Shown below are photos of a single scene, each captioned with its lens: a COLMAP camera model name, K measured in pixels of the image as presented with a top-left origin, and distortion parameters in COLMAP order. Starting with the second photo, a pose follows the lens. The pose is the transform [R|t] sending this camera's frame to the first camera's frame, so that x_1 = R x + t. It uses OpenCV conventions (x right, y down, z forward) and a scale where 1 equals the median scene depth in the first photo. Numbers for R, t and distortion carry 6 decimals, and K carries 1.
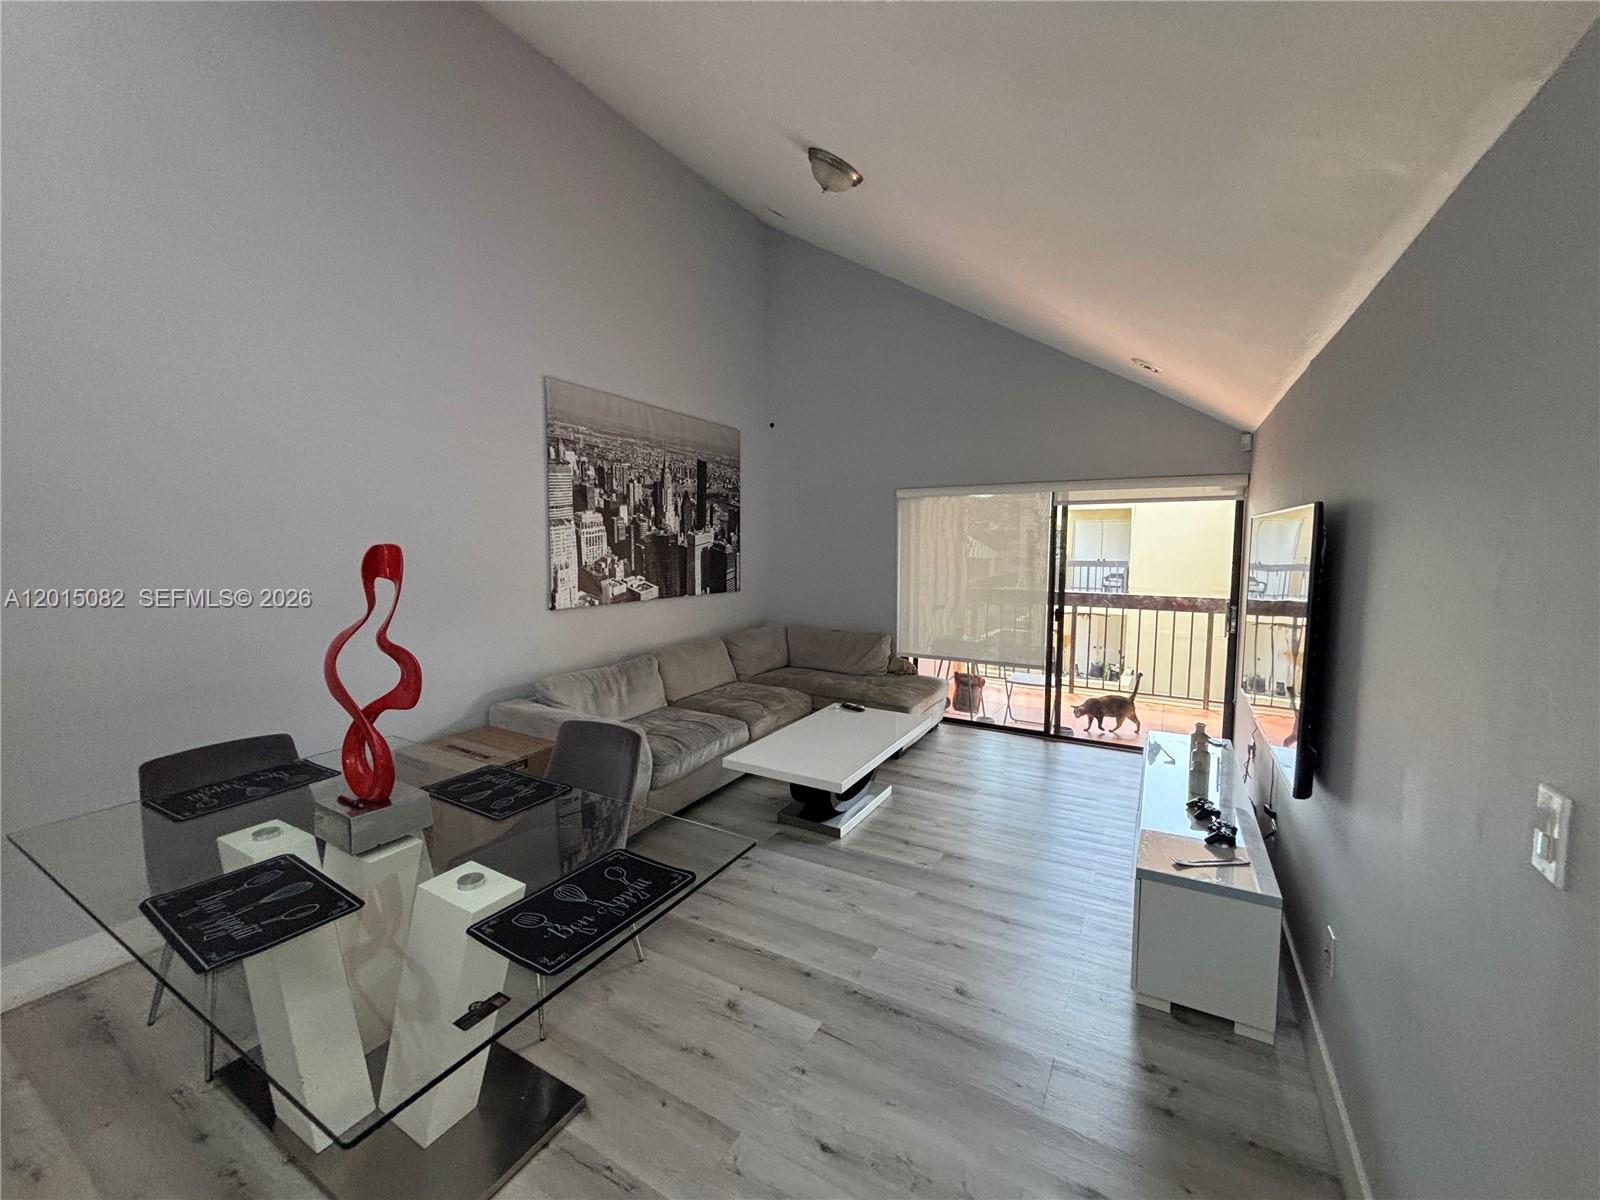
lens RADIAL K [[649.7, 0, 799.0], [0, 649.7, 596.2], [0, 0, 1]] dist [0.000965, 0.000211]
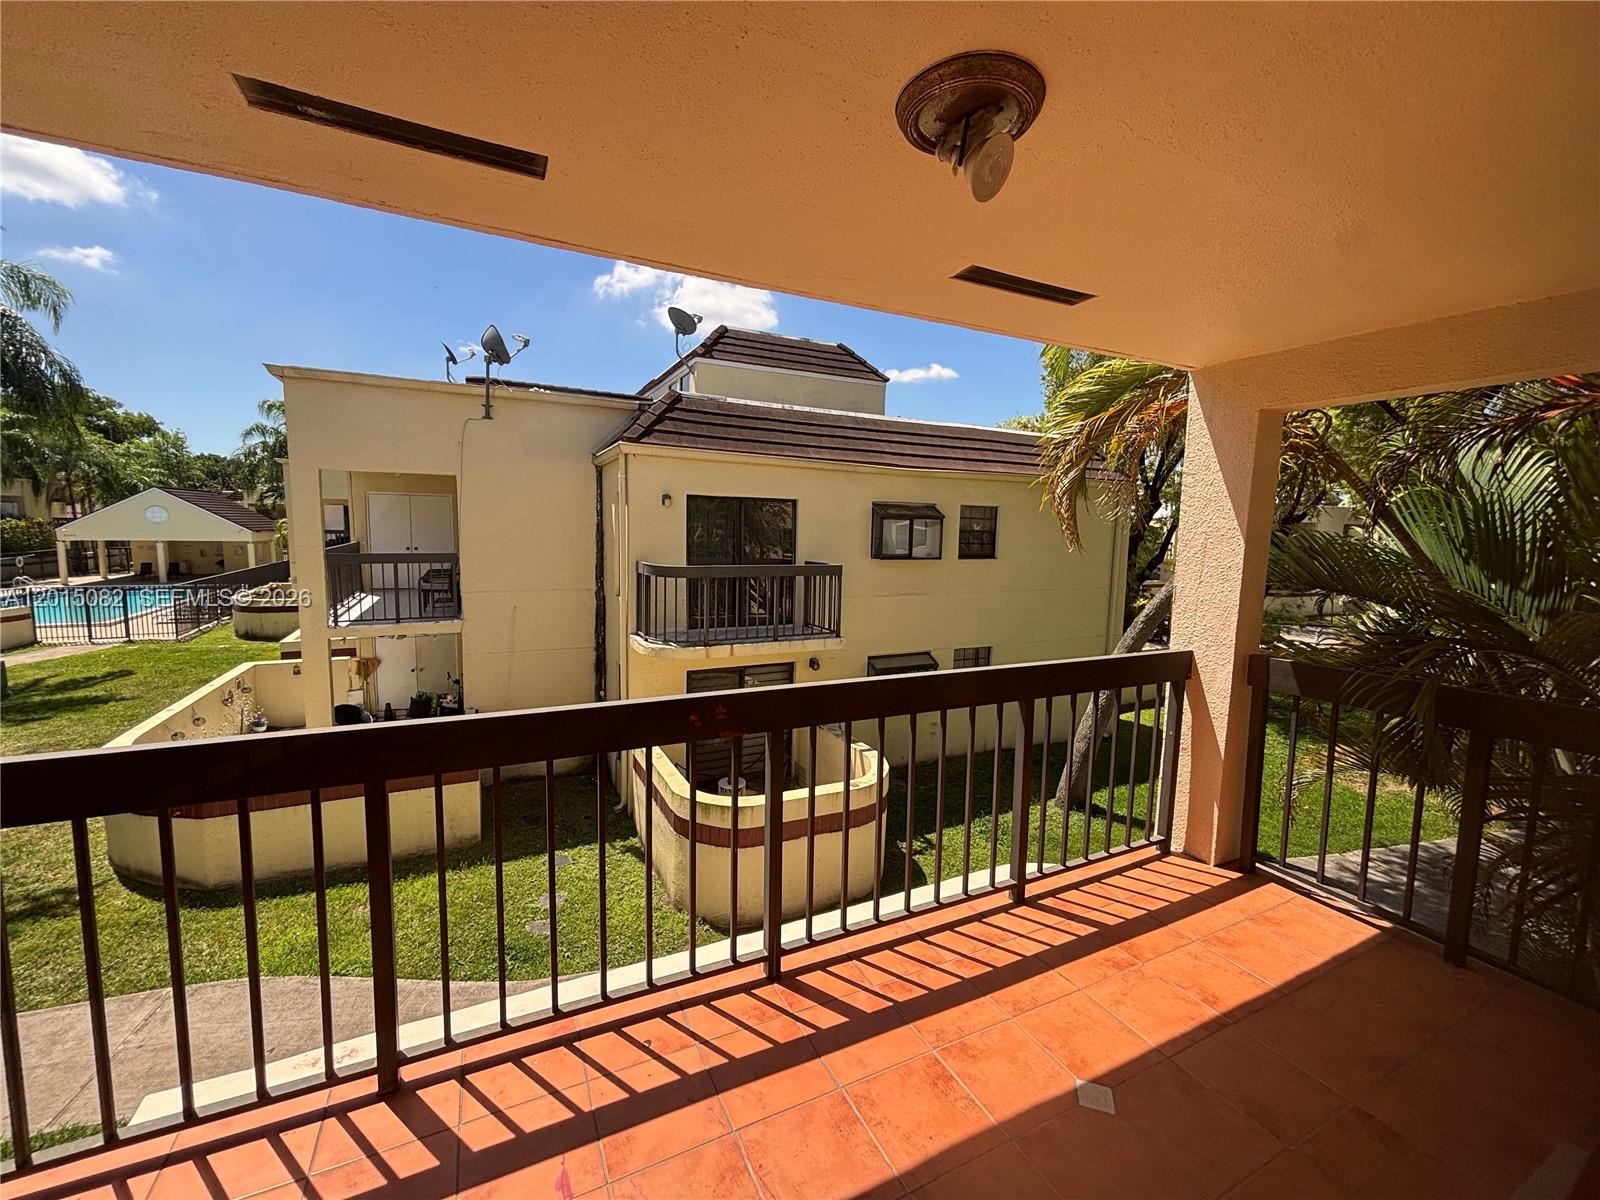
lens RADIAL K [[649.7, 0, 799.5], [0, 649.7, 594.1], [0, 0, 1]] dist [0.000965, 0.000211]
pose [[0.555637, -0.076280, 0.827919, 0.134165], [0.053668, 0.996996, 0.055841, -0.028514], [-0.829691, 0.013405, 0.558061, 0.312599]]
